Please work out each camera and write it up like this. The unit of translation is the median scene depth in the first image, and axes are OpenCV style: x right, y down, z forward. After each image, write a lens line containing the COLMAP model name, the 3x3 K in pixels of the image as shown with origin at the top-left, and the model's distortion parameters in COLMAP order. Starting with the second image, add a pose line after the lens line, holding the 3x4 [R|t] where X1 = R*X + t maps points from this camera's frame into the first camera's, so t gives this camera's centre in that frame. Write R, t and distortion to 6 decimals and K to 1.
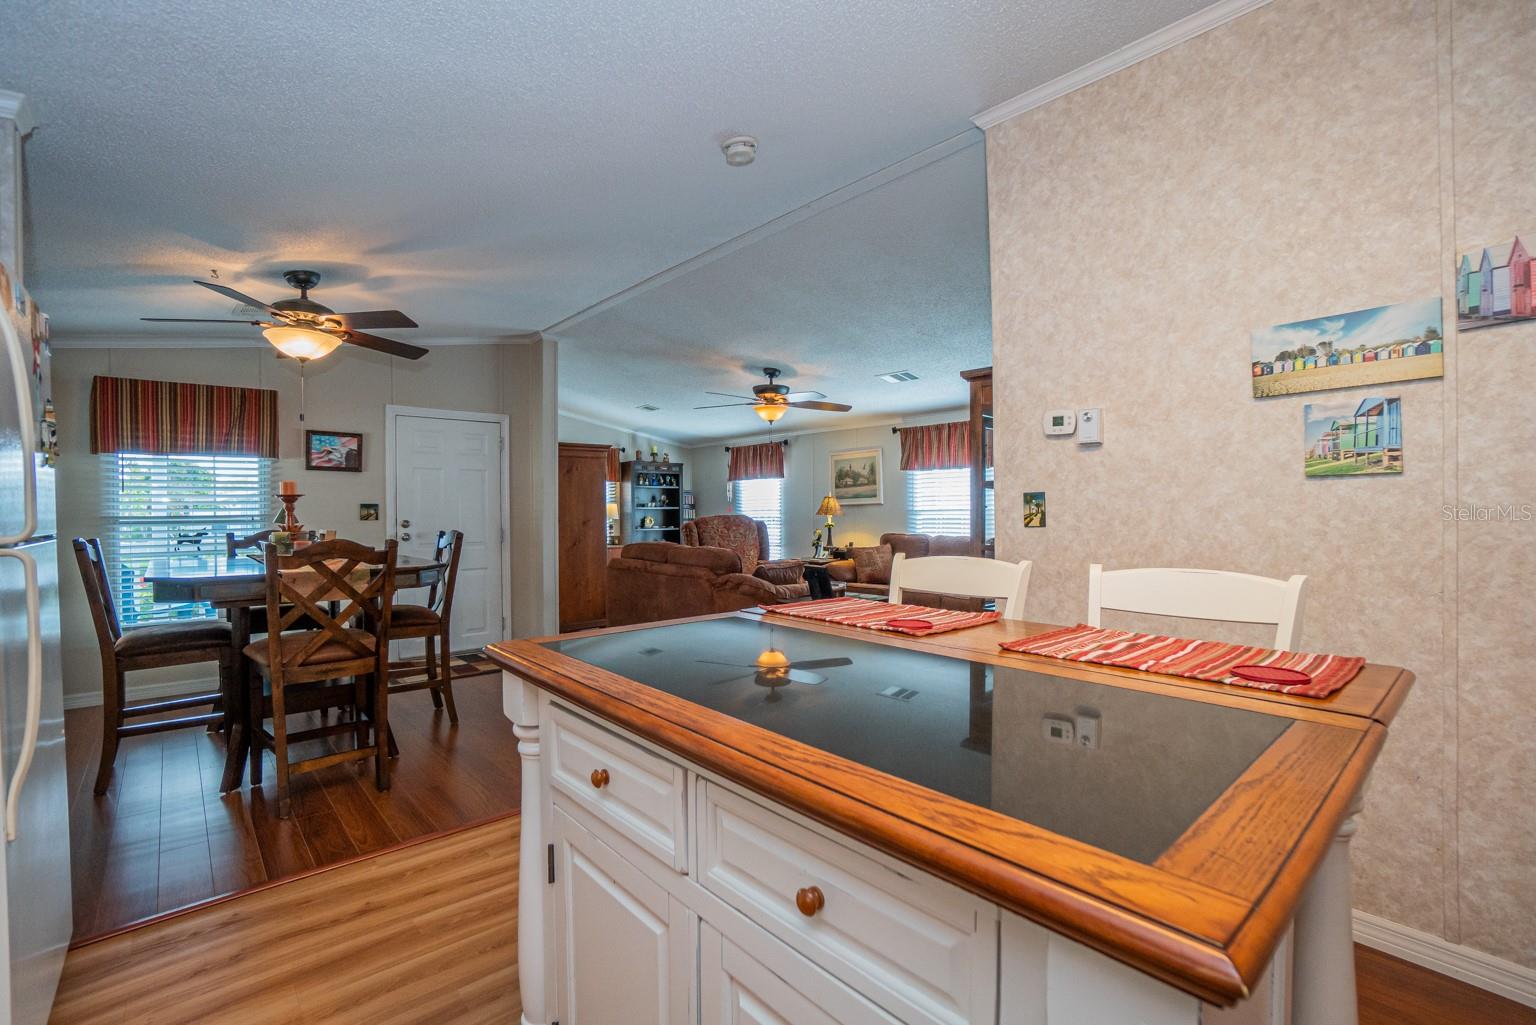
lens RADIAL K [[679.5, 0, 758.1], [0, 679.5, 514.5], [0, 0, 1]] dist [-0.065333, 0.023551]
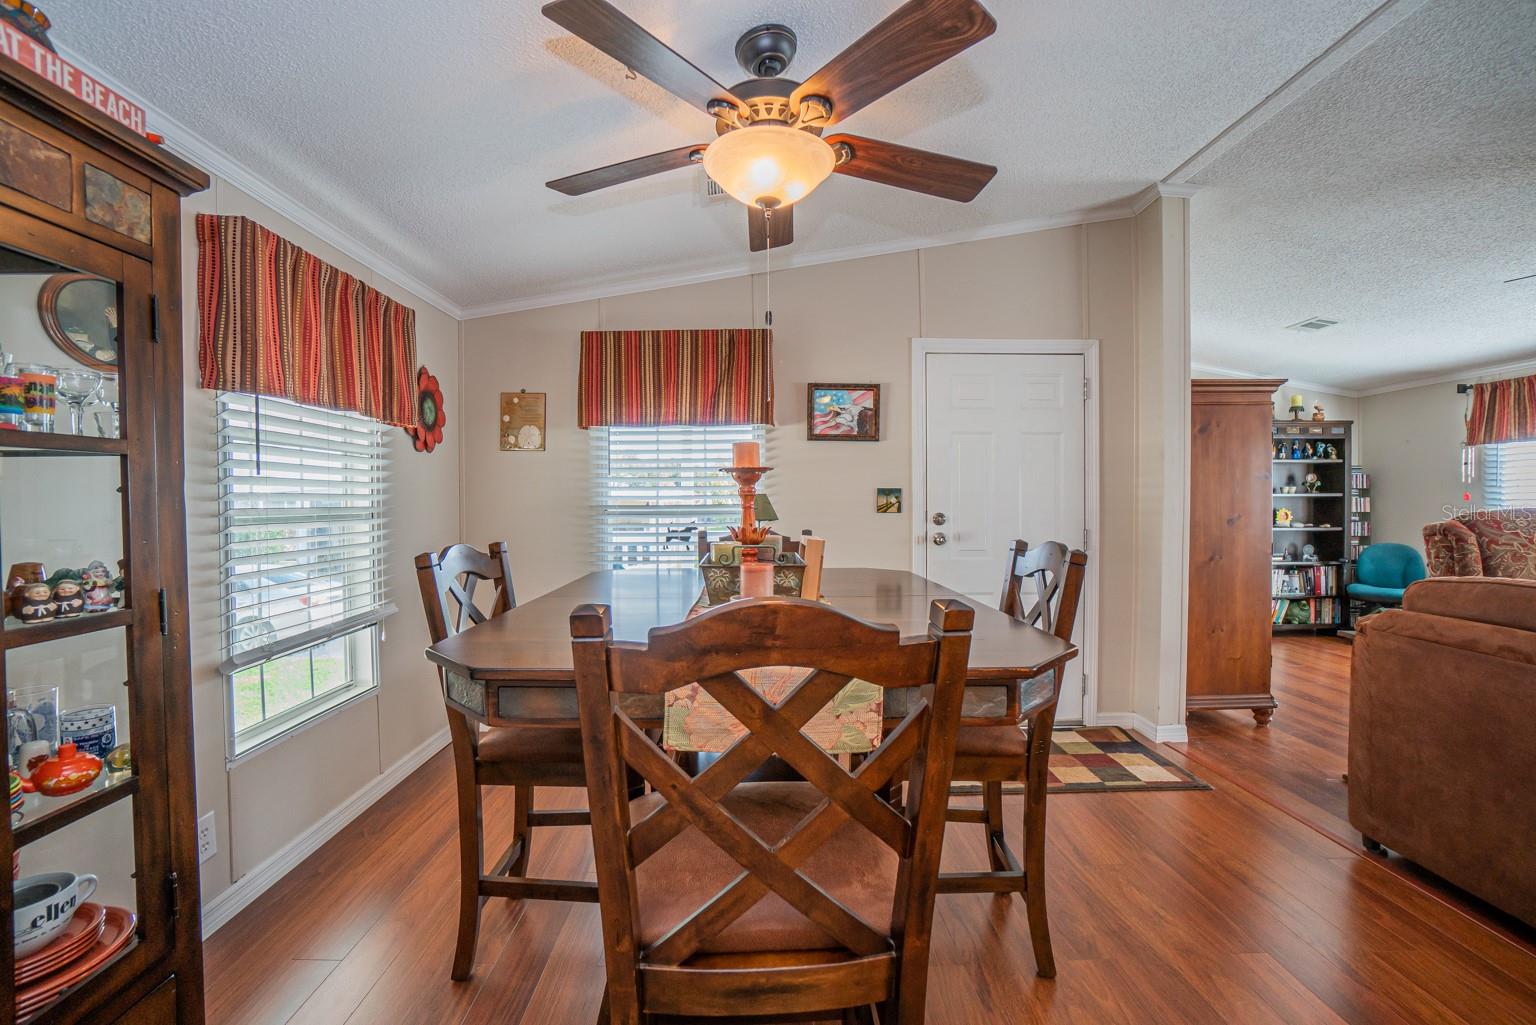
lens RADIAL K [[679.5, 0, 758.1], [0, 679.5, 514.5], [0, 0, 1]] dist [-0.065333, 0.023551]
pose [[0.750847, 0.016440, -0.660271, -0.231454], [-0.004000, 0.999785, 0.020346, -0.003058], [0.660464, -0.012636, 0.750752, 0.399793]]
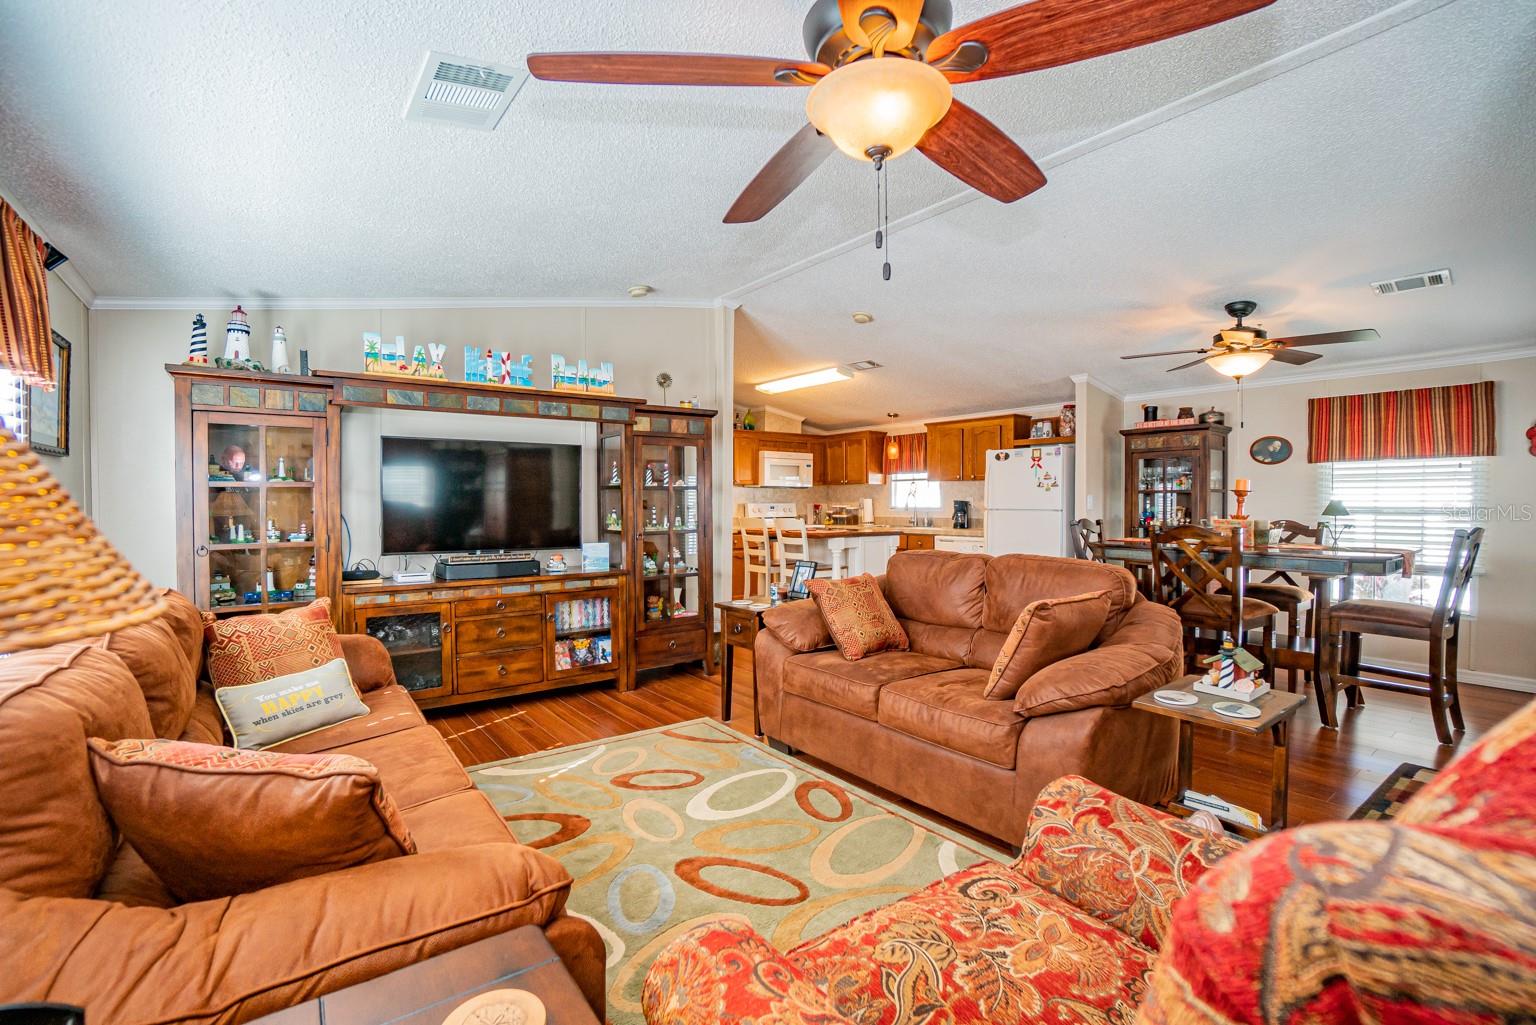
lens RADIAL K [[679.5, 0, 758.1], [0, 679.5, 514.5], [0, 0, 1]] dist [-0.065333, 0.023551]
pose [[-0.996167, 0.003924, 0.087378, 0.051297], [0.005981, 0.999711, 0.023291, -0.011848], [-0.087262, 0.023724, -0.995903, 1.515516]]
